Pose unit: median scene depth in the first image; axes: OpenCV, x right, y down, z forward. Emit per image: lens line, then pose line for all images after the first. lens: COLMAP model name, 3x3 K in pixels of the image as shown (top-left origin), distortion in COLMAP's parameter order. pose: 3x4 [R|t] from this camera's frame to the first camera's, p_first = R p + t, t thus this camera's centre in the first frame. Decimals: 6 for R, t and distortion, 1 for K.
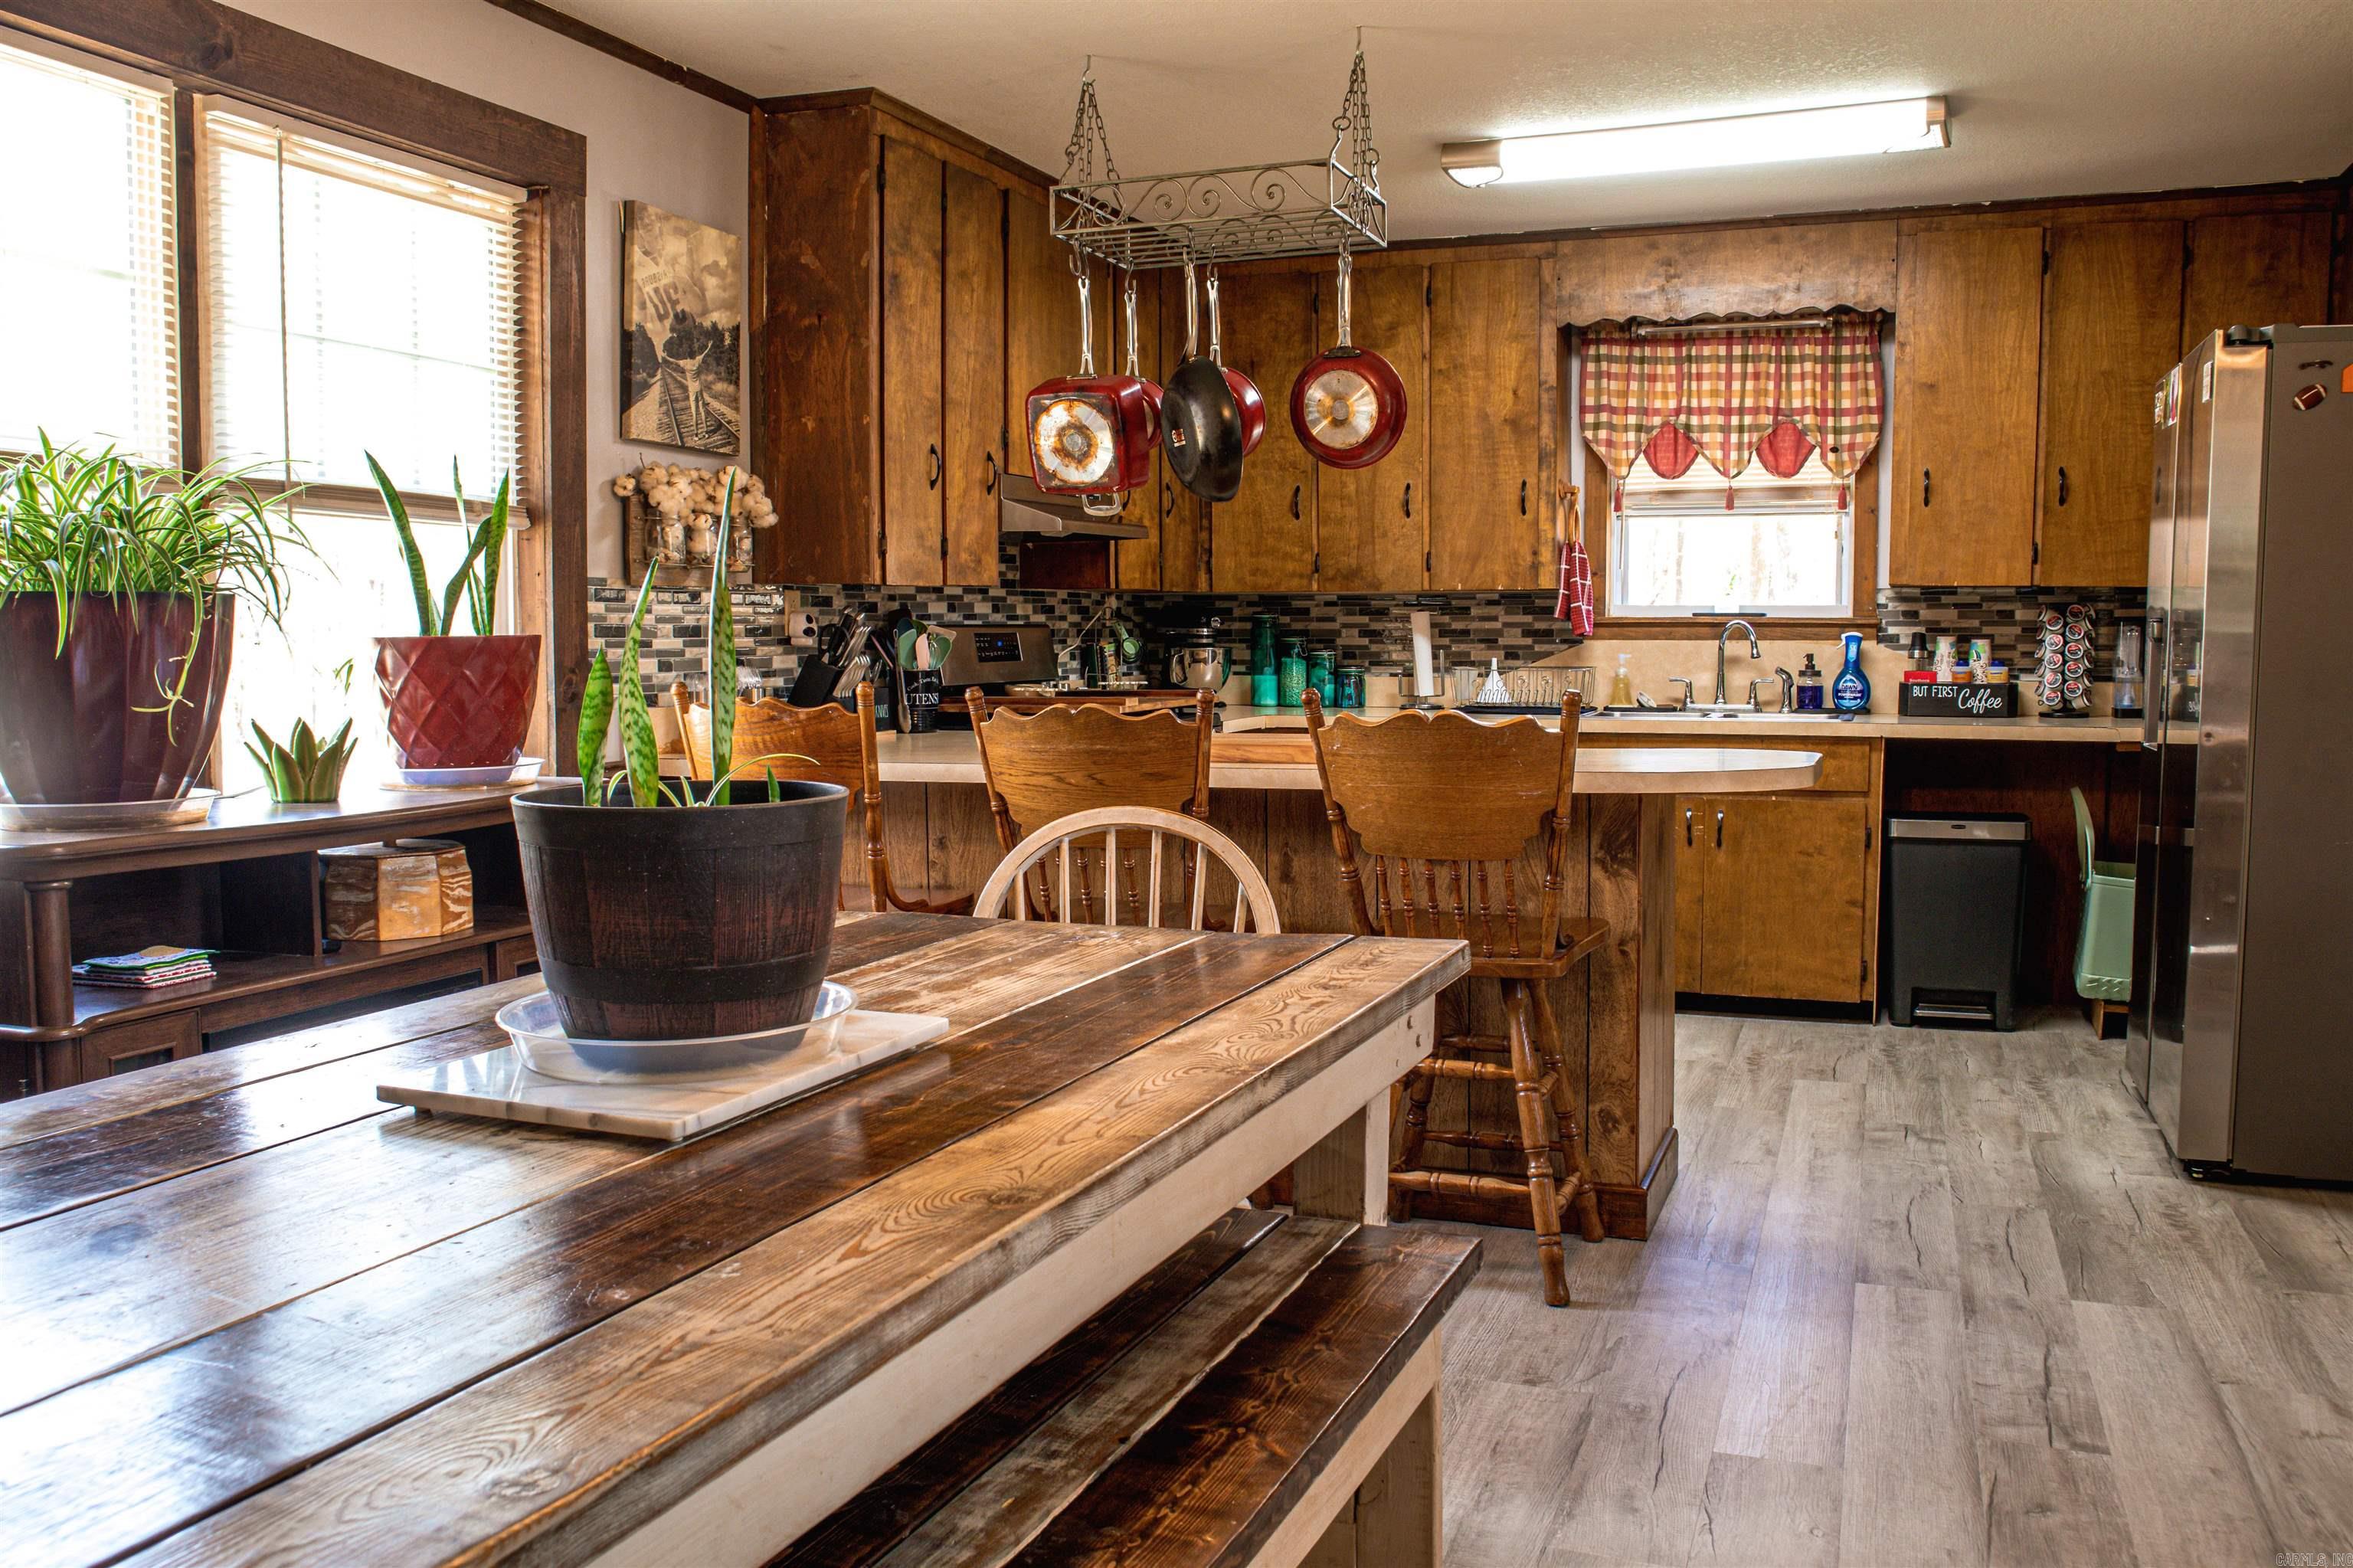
lens RADIAL K [[1878.4, 0, 1162.3], [0, 1878.4, 756.8], [0, 0, 1]] dist [-0.102024, 0.092292]
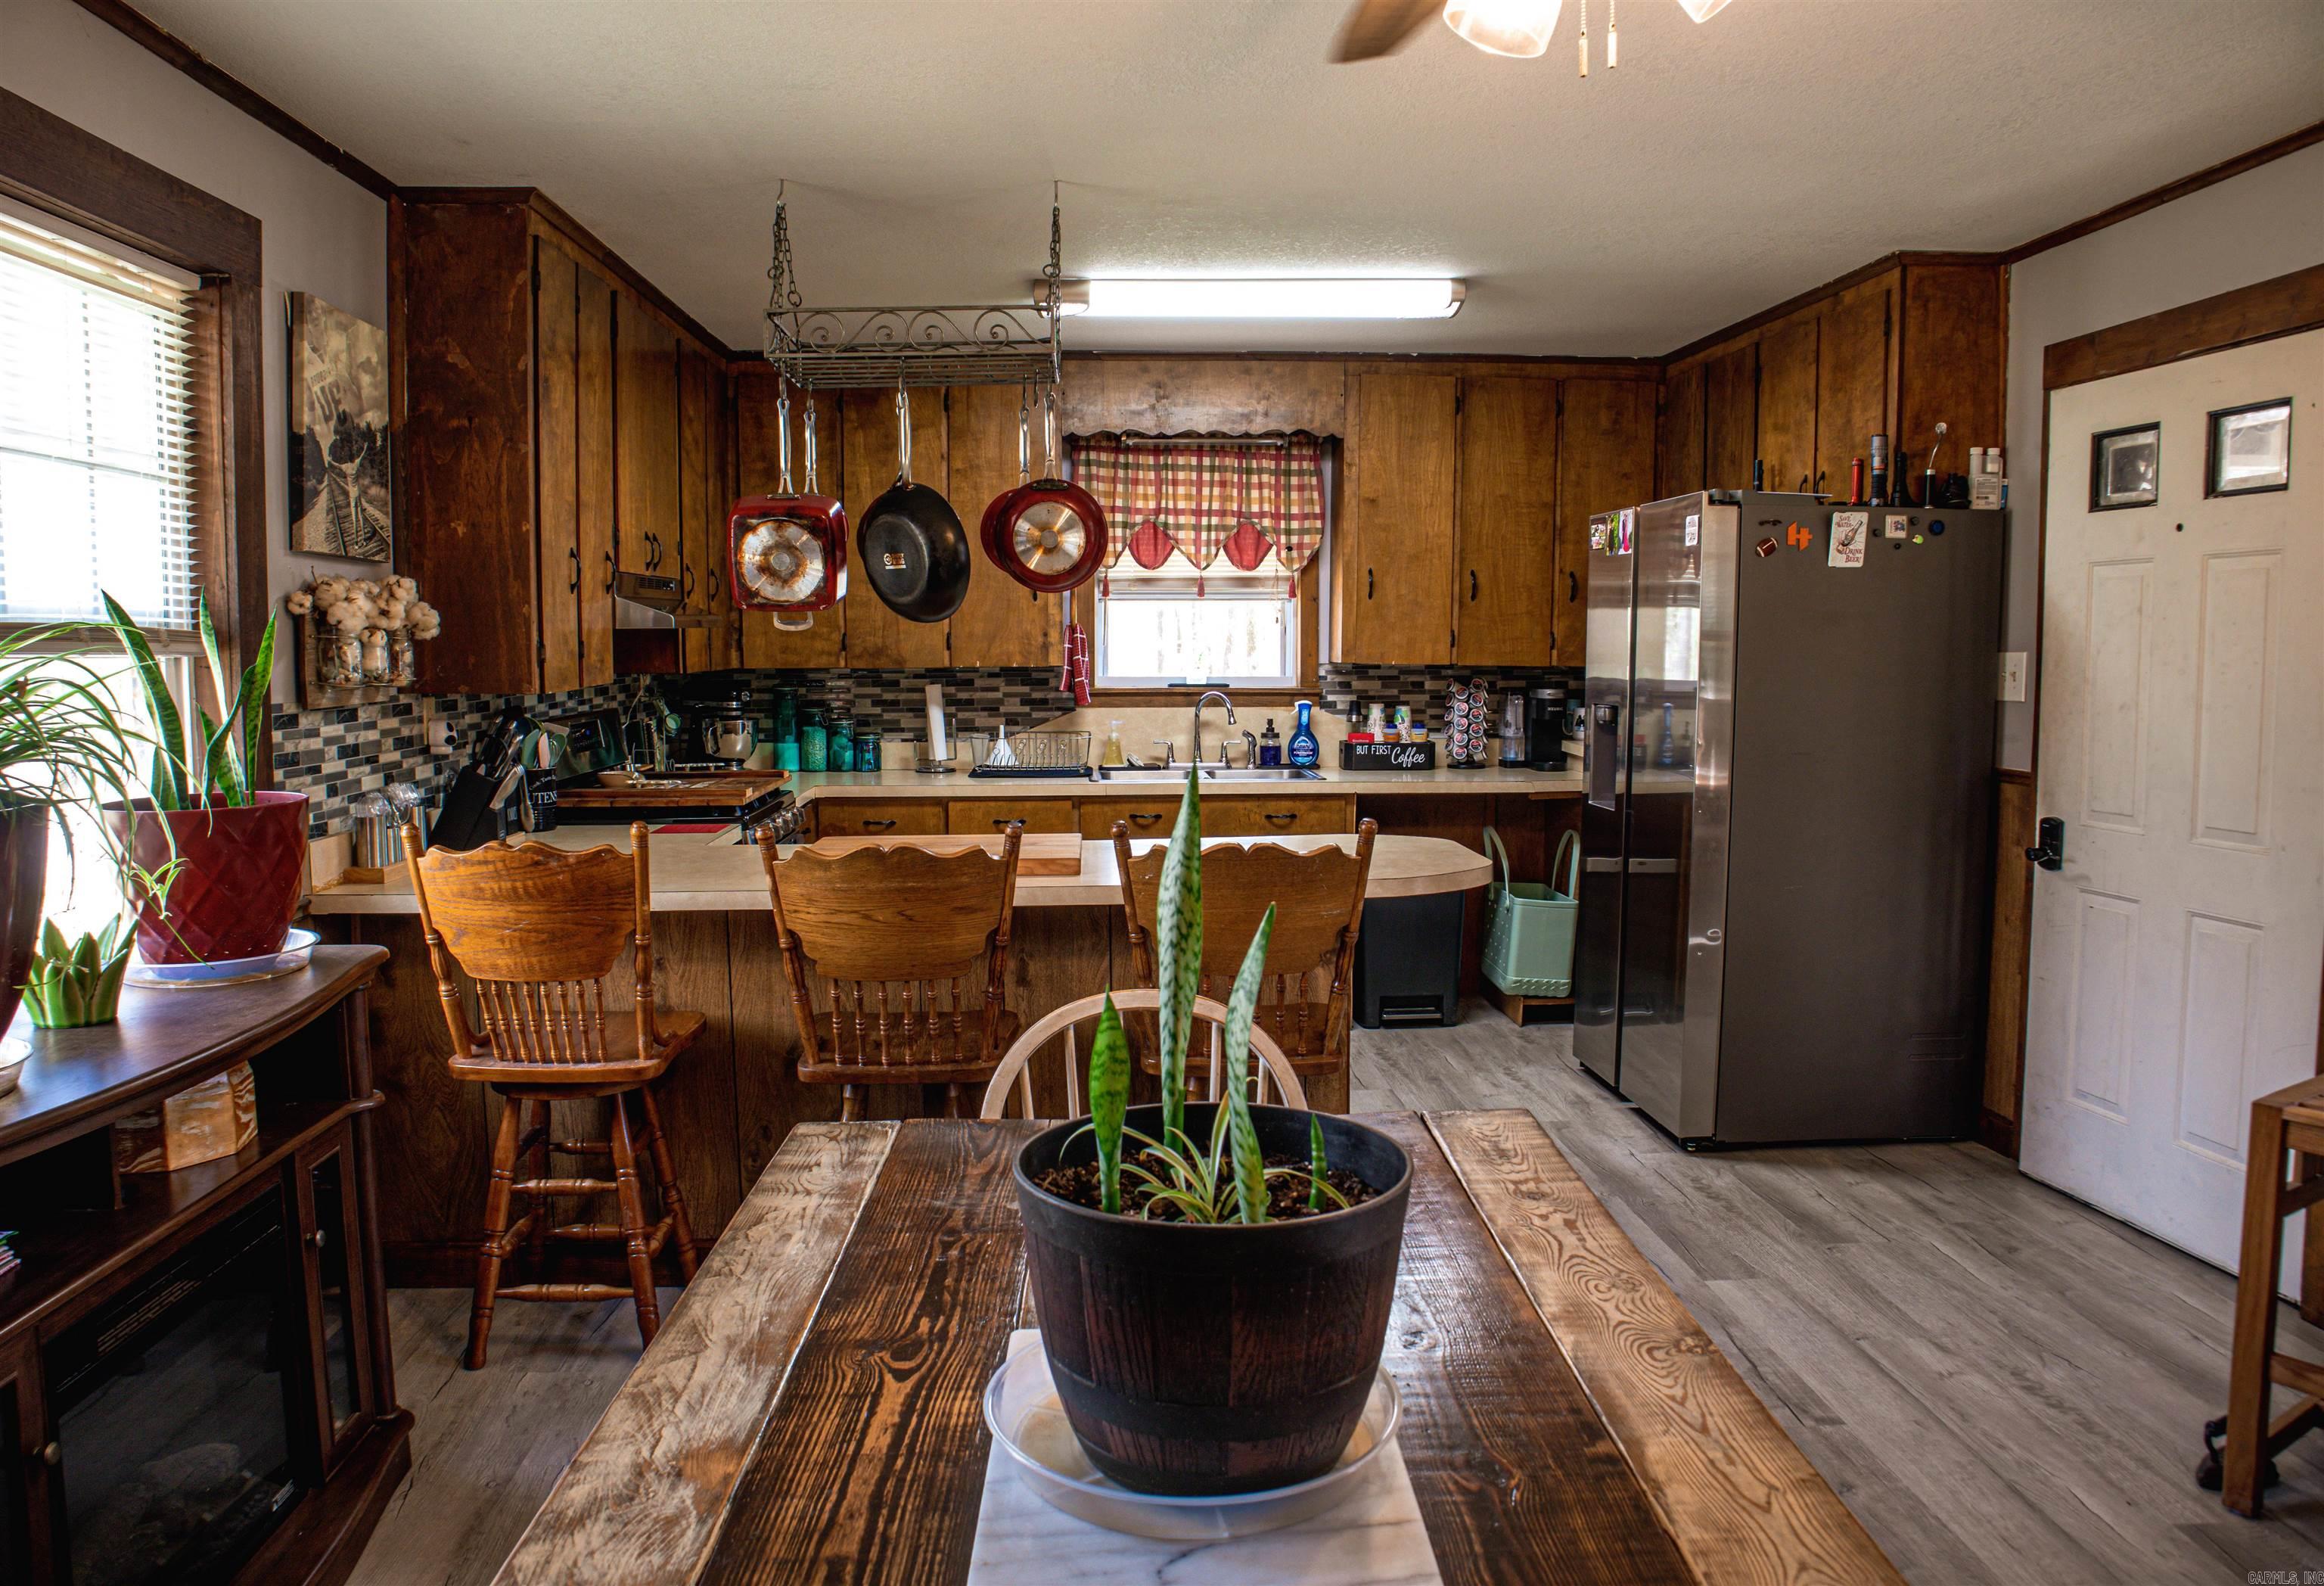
lens RADIAL K [[1608.3, 0, 1169.5], [0, 1608.3, 796.7], [0, 0, 1]] dist [-0.114906, 0.042754]
pose [[0.921176, -0.035716, 0.387503, -0.164850], [0.028089, 0.999284, 0.025331, -0.048612], [-0.388131, -0.012450, 0.921520, 0.104254]]
